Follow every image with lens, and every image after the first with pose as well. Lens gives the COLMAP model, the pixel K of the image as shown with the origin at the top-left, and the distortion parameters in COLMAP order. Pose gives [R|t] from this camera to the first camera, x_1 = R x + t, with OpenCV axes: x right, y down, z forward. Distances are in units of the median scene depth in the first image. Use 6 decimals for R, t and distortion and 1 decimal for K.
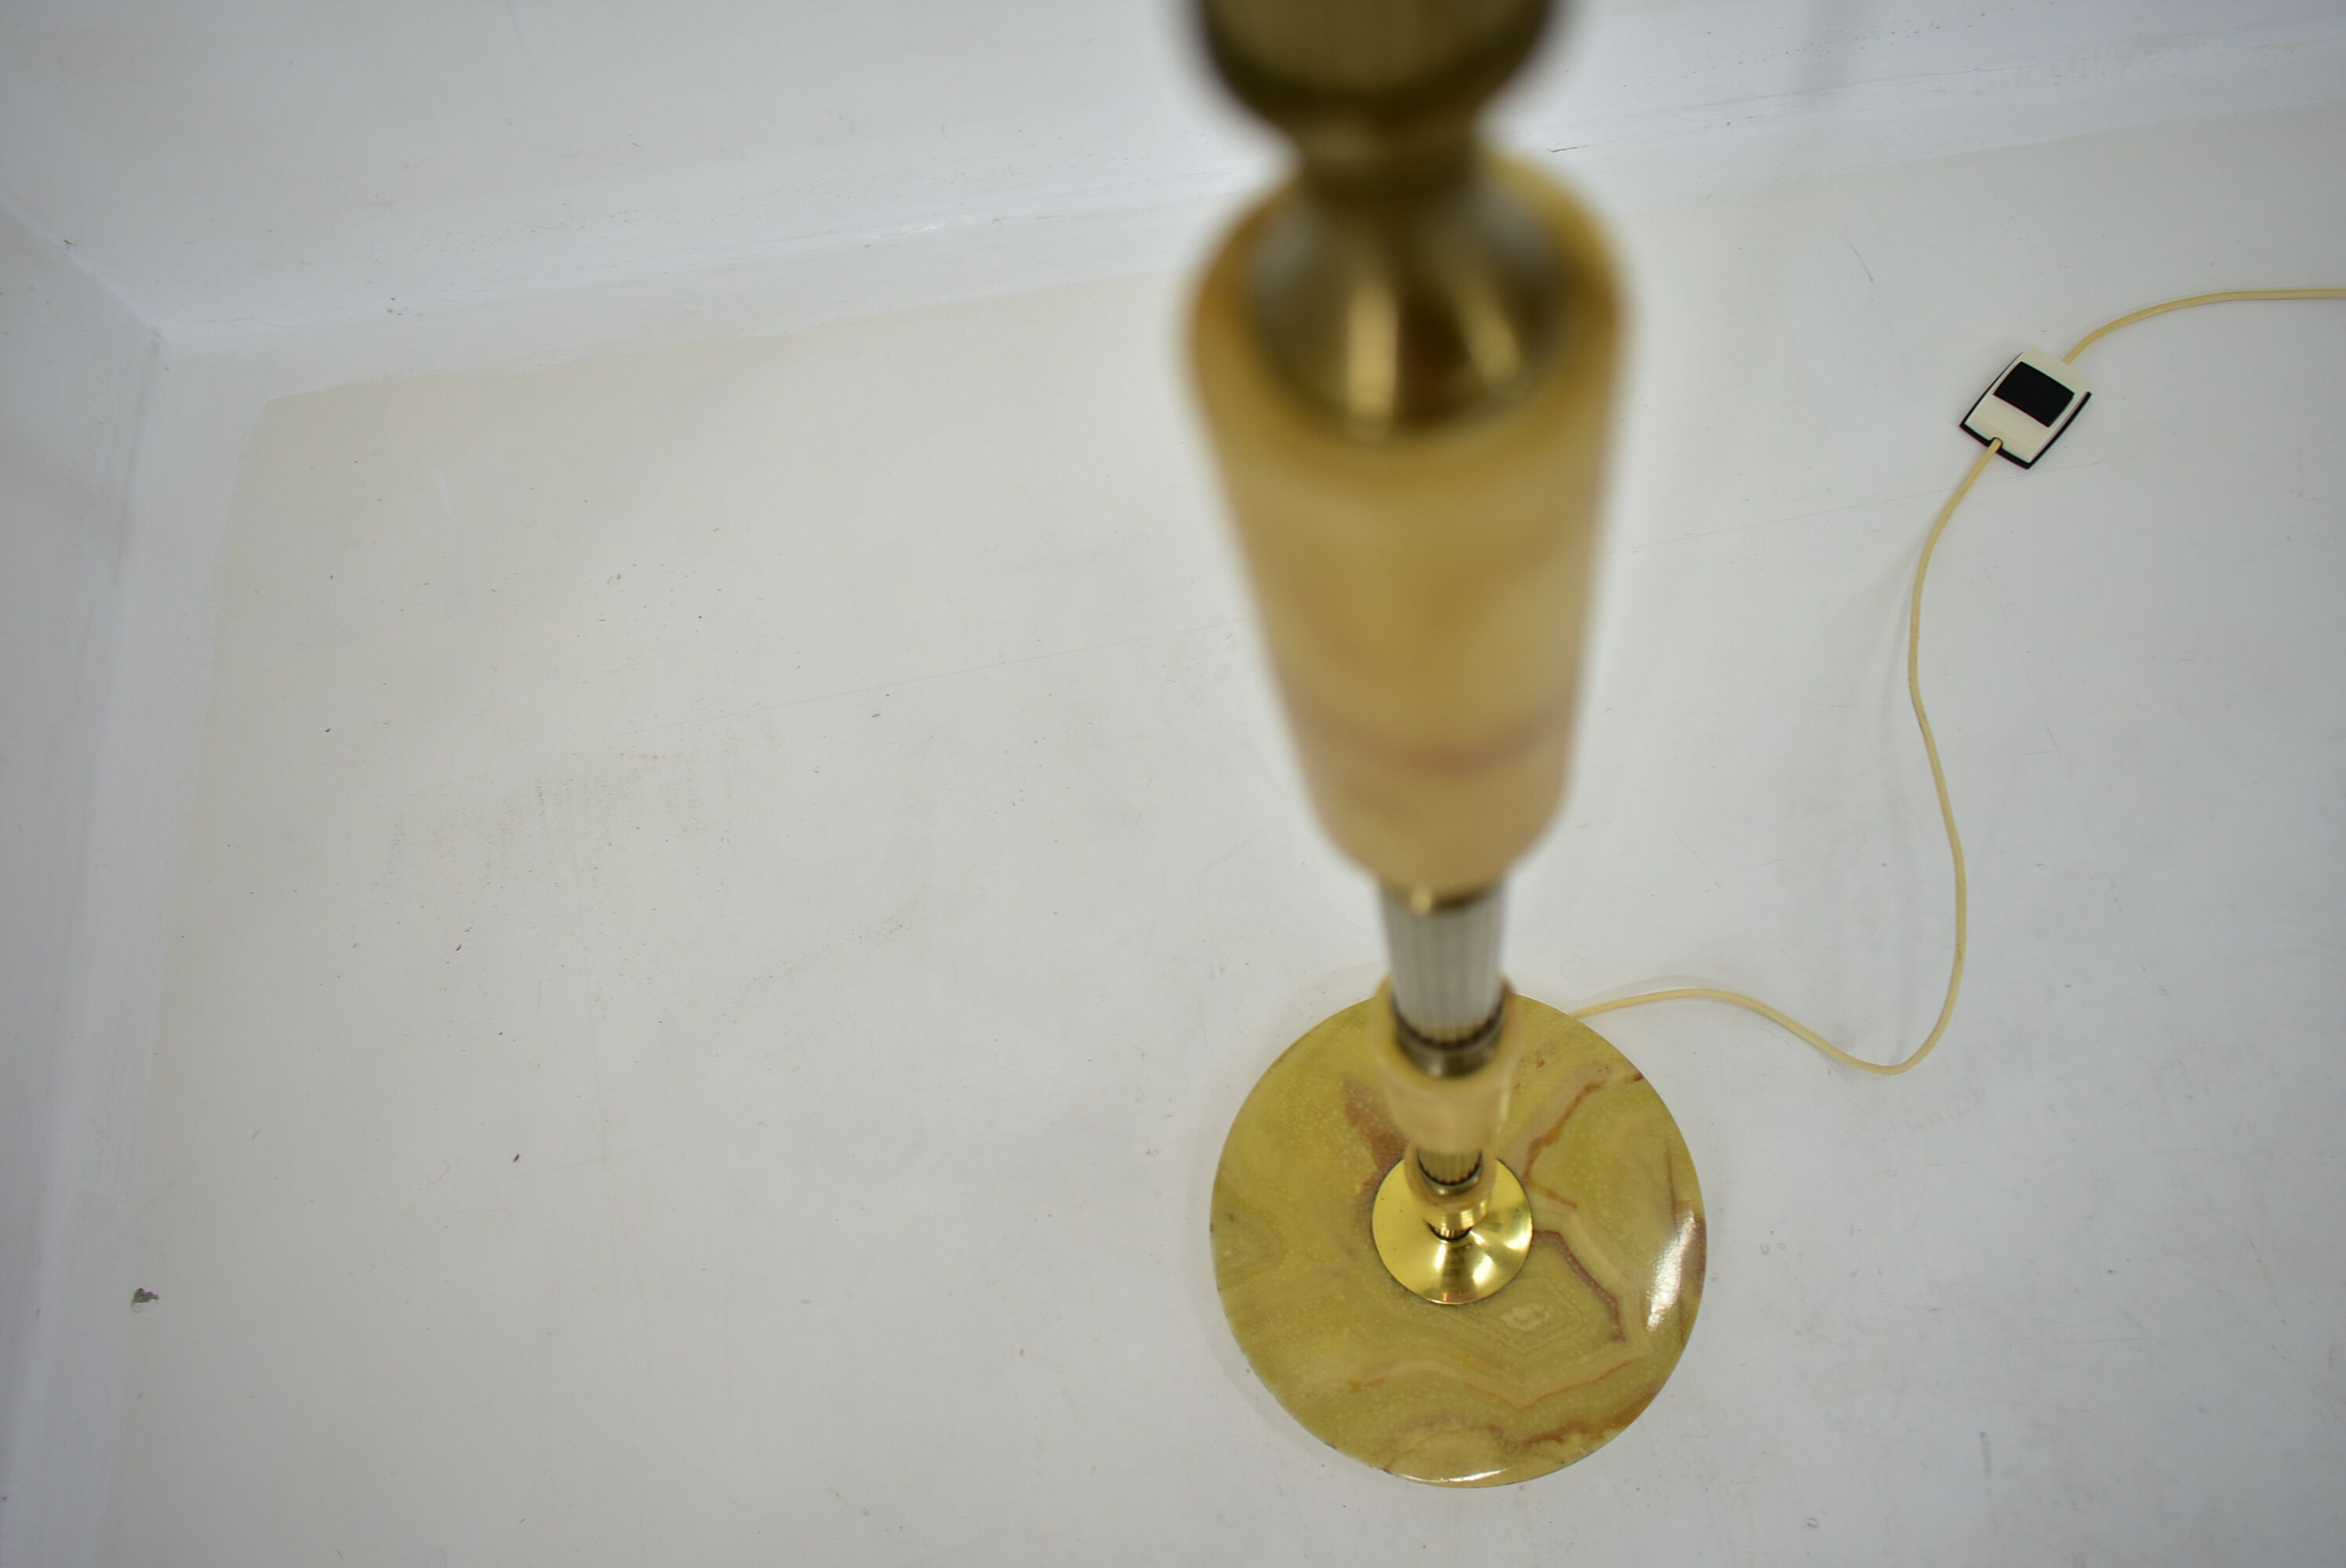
lens RADIAL K [[1786.6, 0, 1169.1], [0, 1786.6, 779.0], [0, 0, 1]] dist [-0.018888, 0.007713]
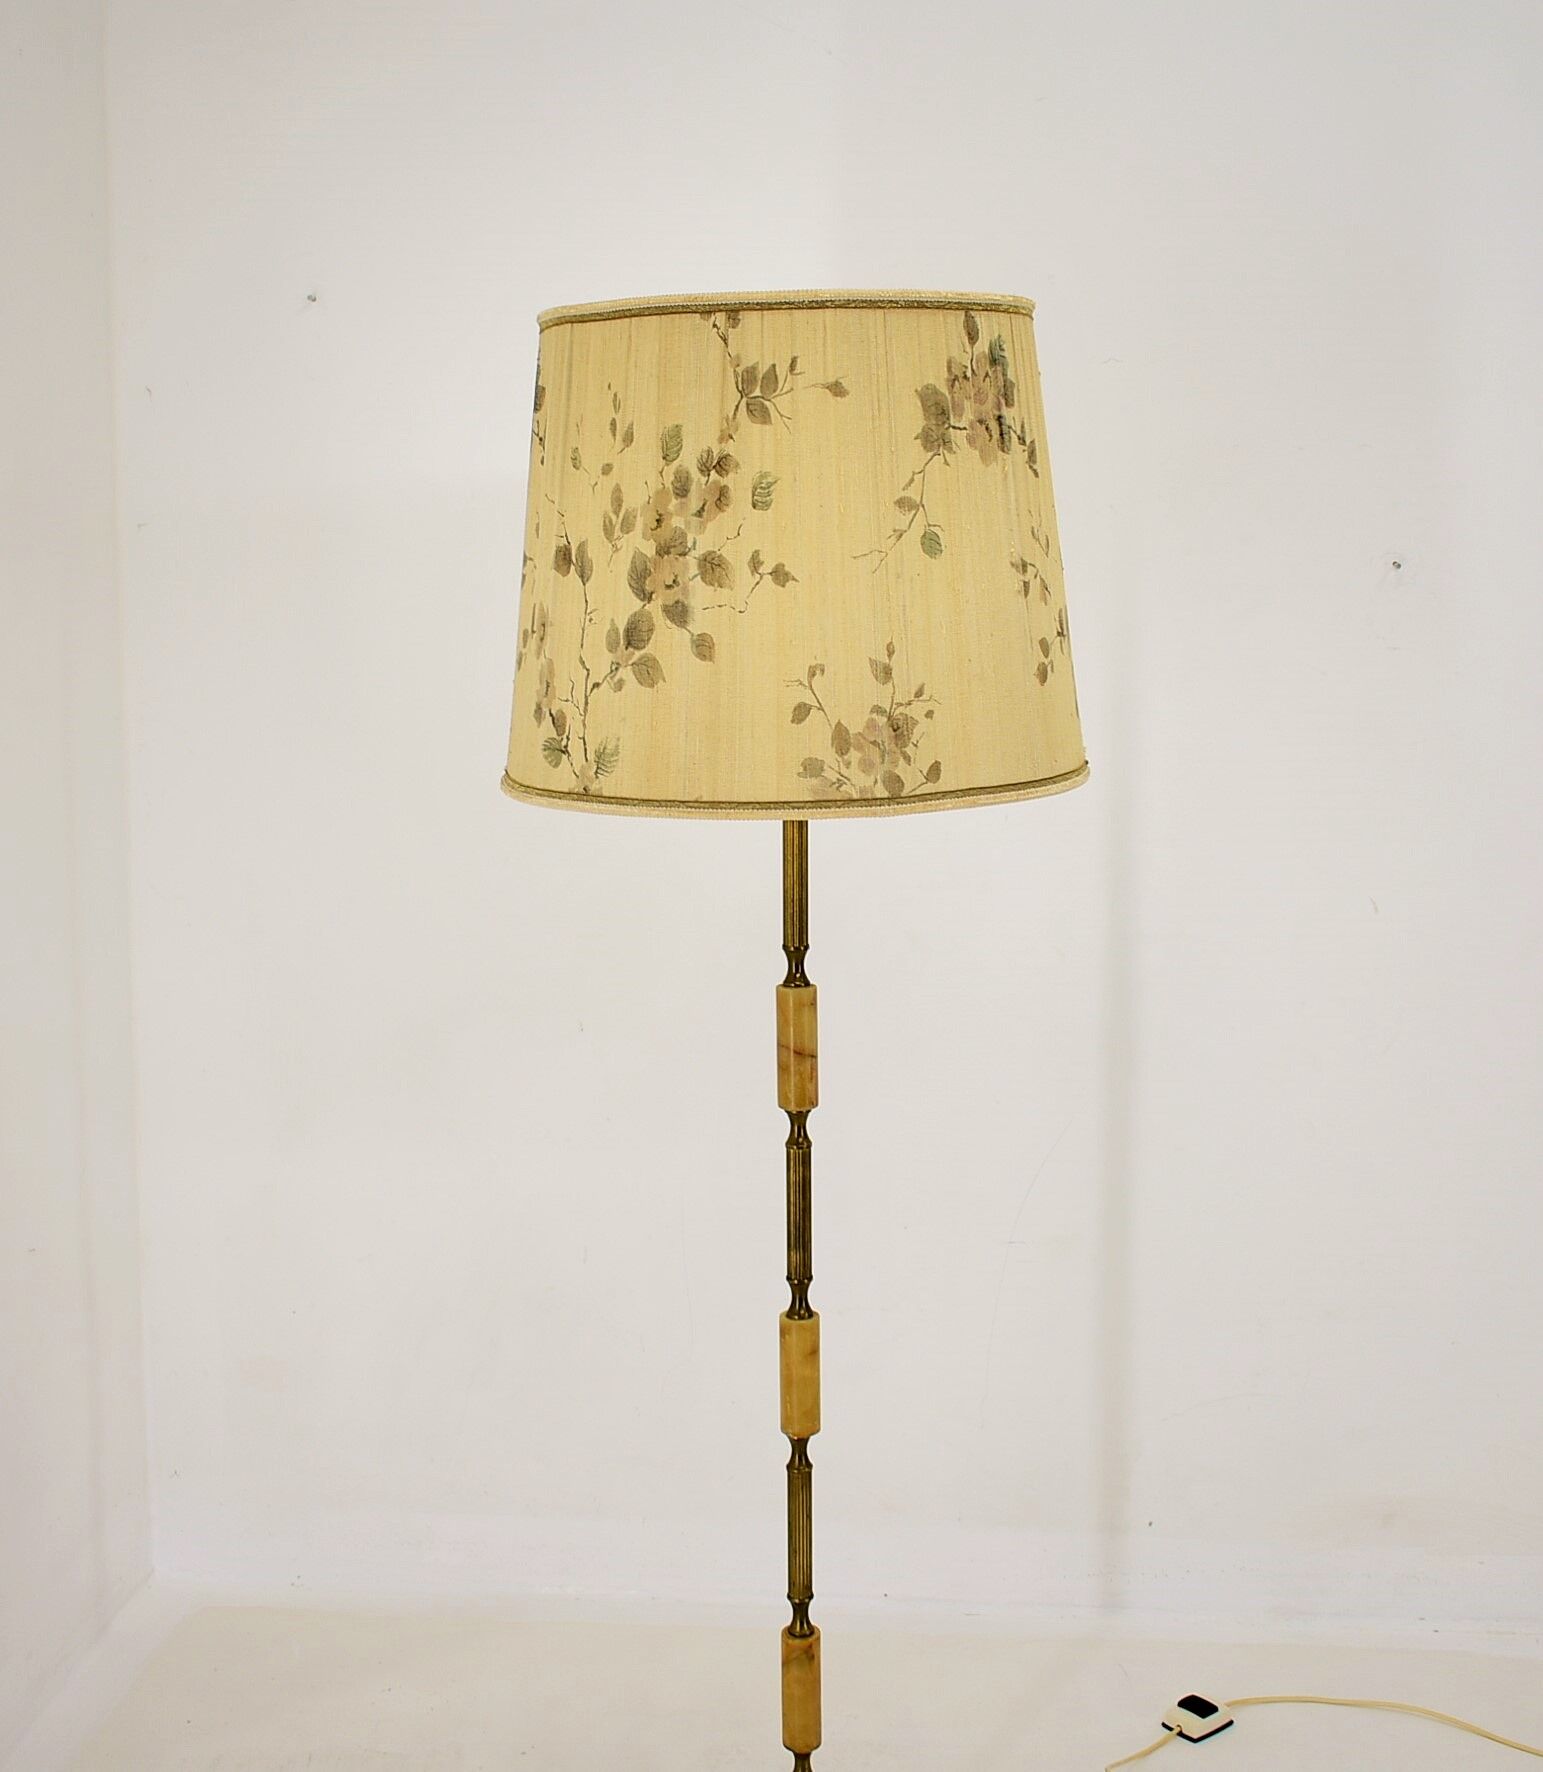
lens RADIAL K [[2321.0, 0, 798.6], [0, 2321.0, 771.5], [0, 0, 1]] dist [-0.014864, 0.000000]
pose [[0.979733, 0.159171, -0.121602, 0.246750], [-0.177655, 0.410068, -0.894585, 1.768444], [-0.092527, 0.898058, 0.430035, -0.941486]]
